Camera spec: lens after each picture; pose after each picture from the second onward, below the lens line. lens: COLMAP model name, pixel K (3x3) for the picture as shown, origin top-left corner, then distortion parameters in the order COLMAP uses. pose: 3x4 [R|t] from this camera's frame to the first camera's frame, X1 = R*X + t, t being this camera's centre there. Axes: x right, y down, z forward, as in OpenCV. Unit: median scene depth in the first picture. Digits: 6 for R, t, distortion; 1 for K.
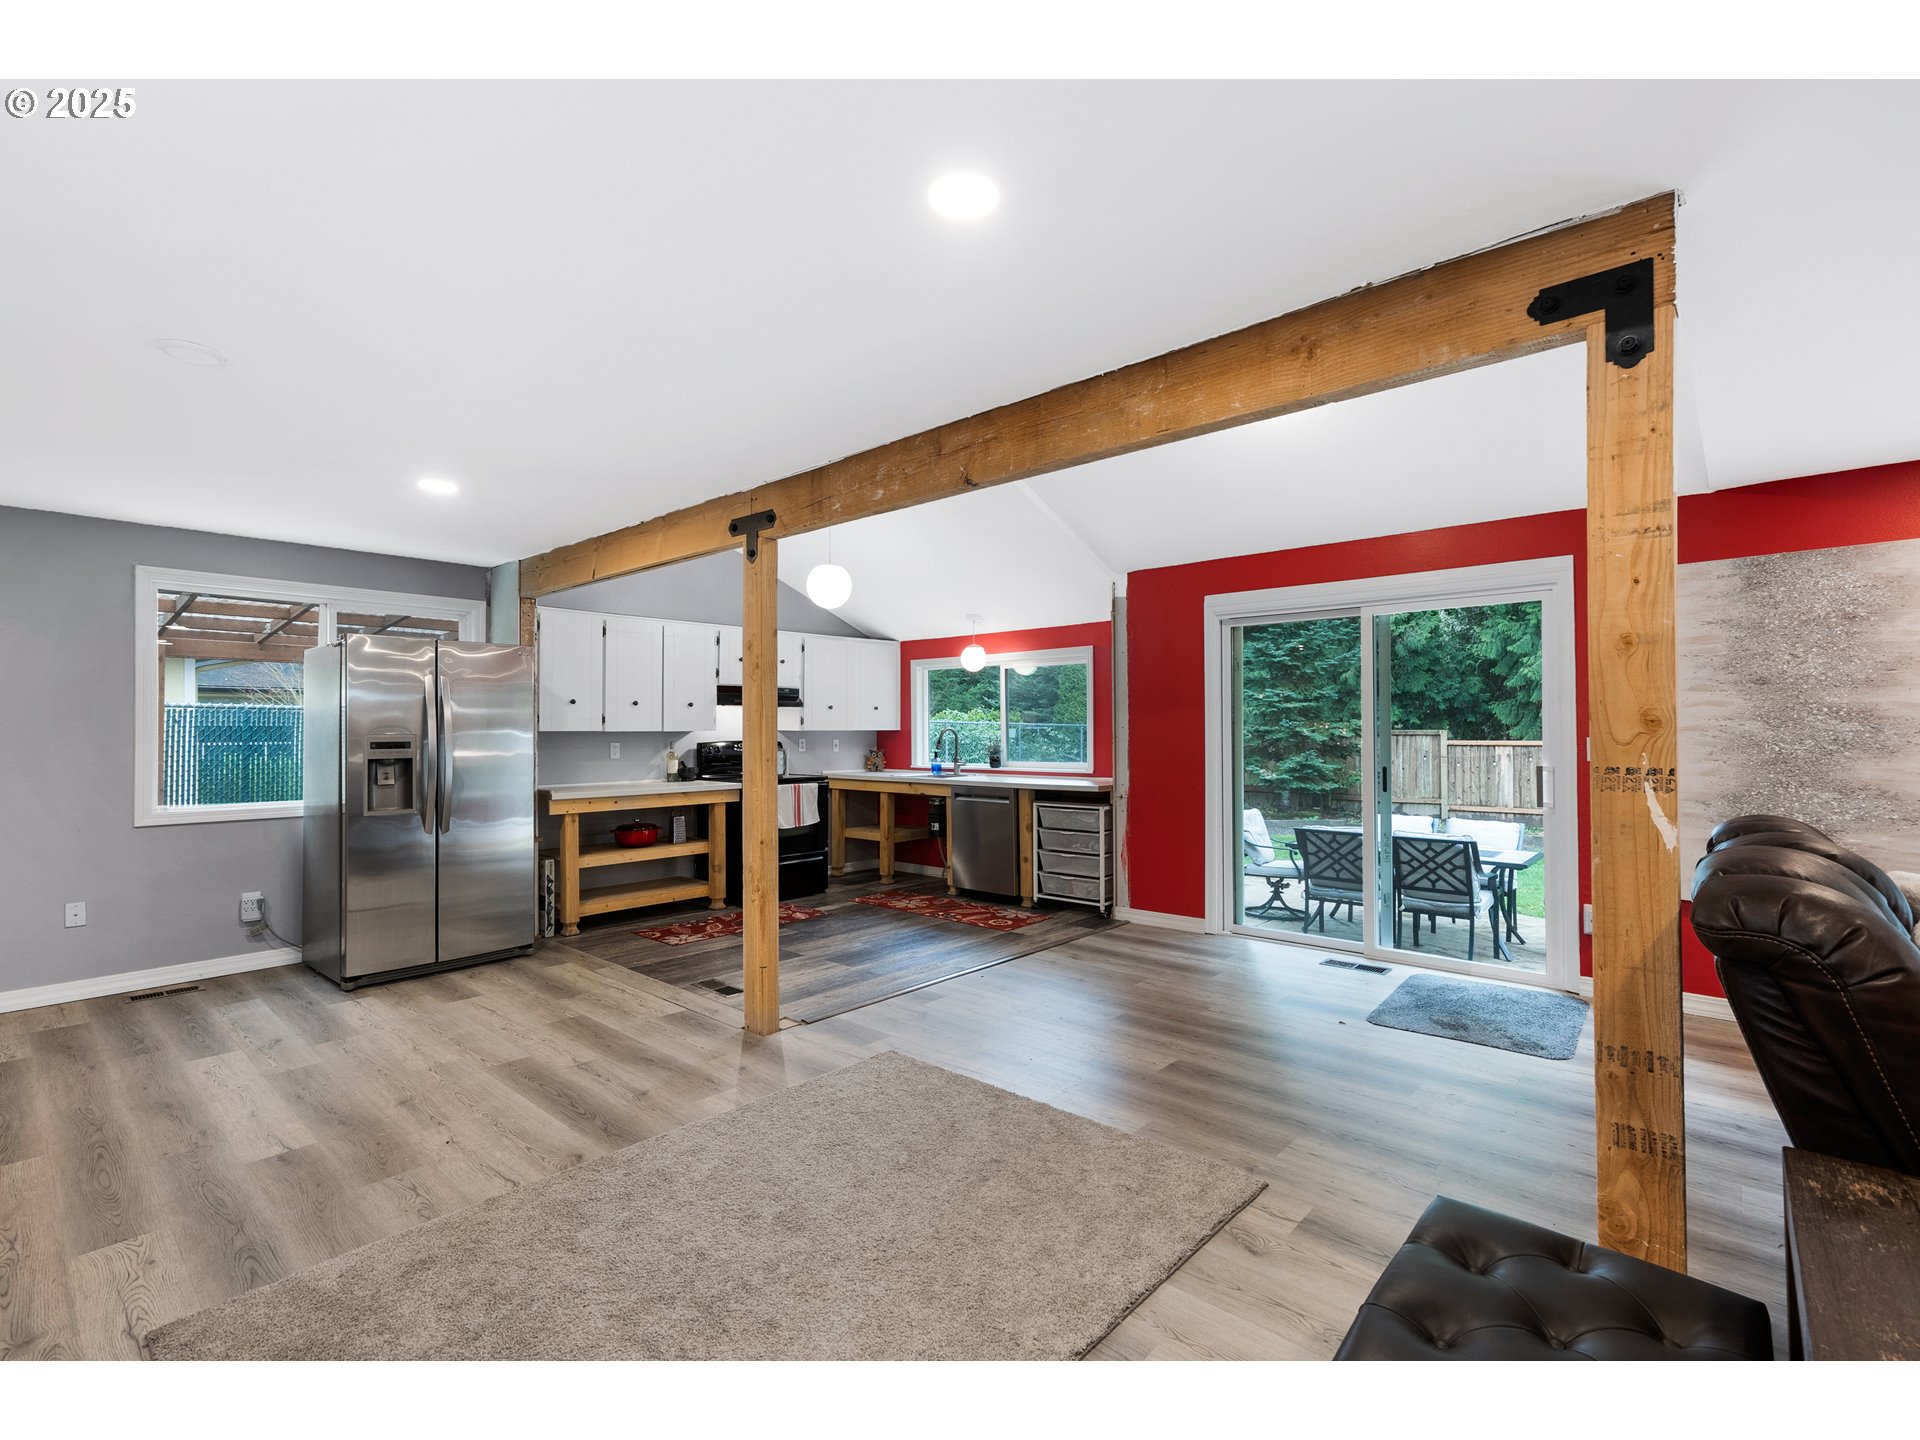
lens RADIAL K [[868.6, 0, 956.7], [0, 868.6, 719.0], [0, 0, 1]] dist [-0.004417, 0.011412]
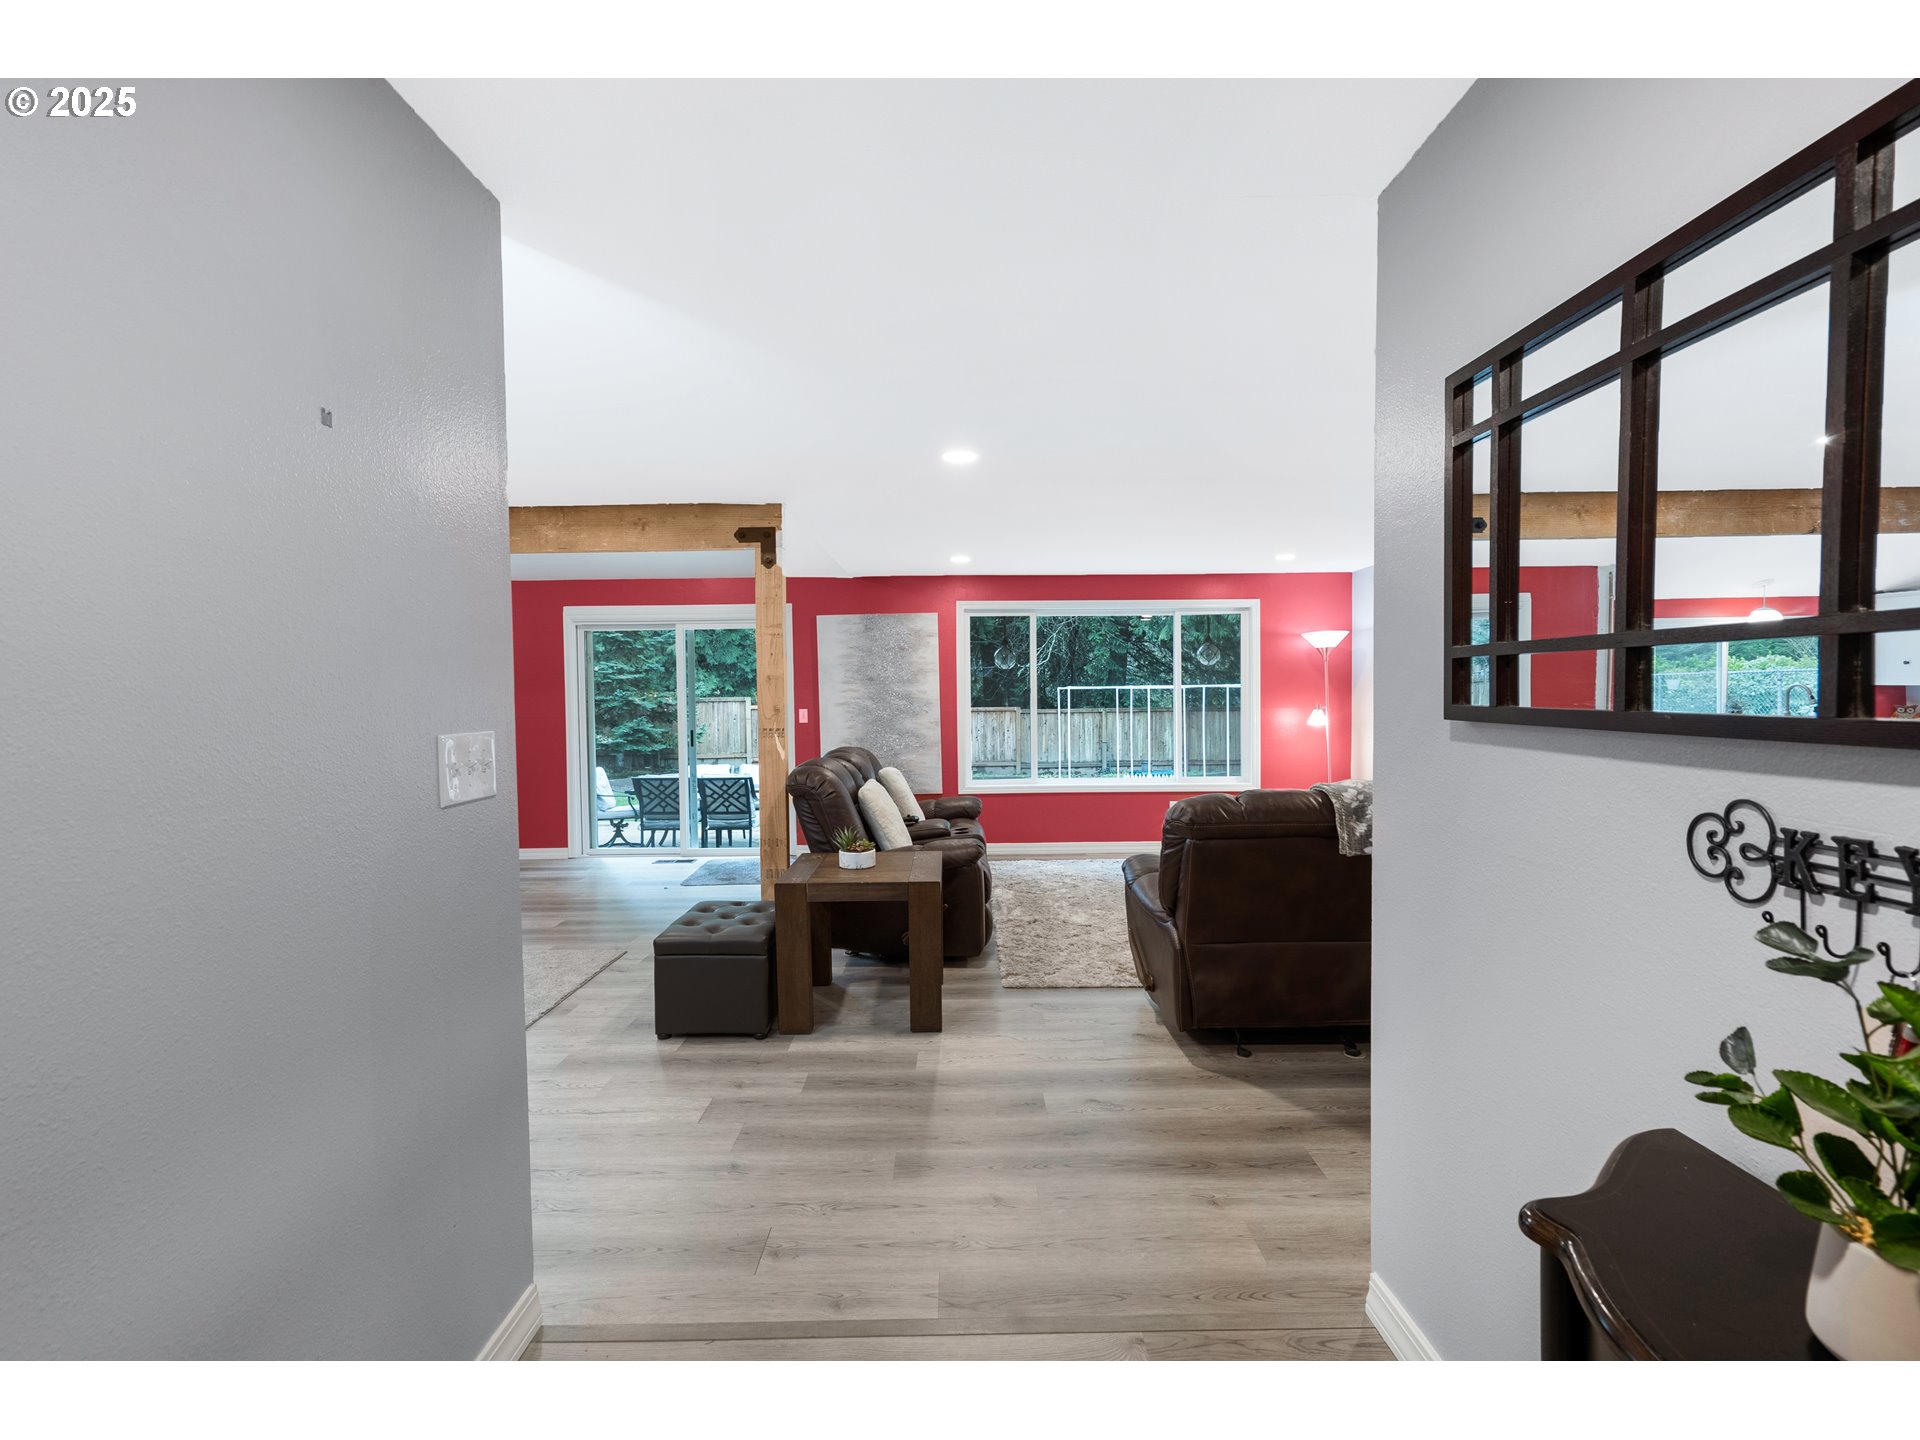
lens RADIAL K [[868.6, 0, 956.7], [0, 868.6, 719.0], [0, 0, 1]] dist [-0.004417, 0.011412]
pose [[0.740877, -0.027230, 0.671088, -0.142426], [0.000052, 0.999180, 0.040486, -0.020051], [-0.671640, -0.029961, 0.740271, -0.338949]]
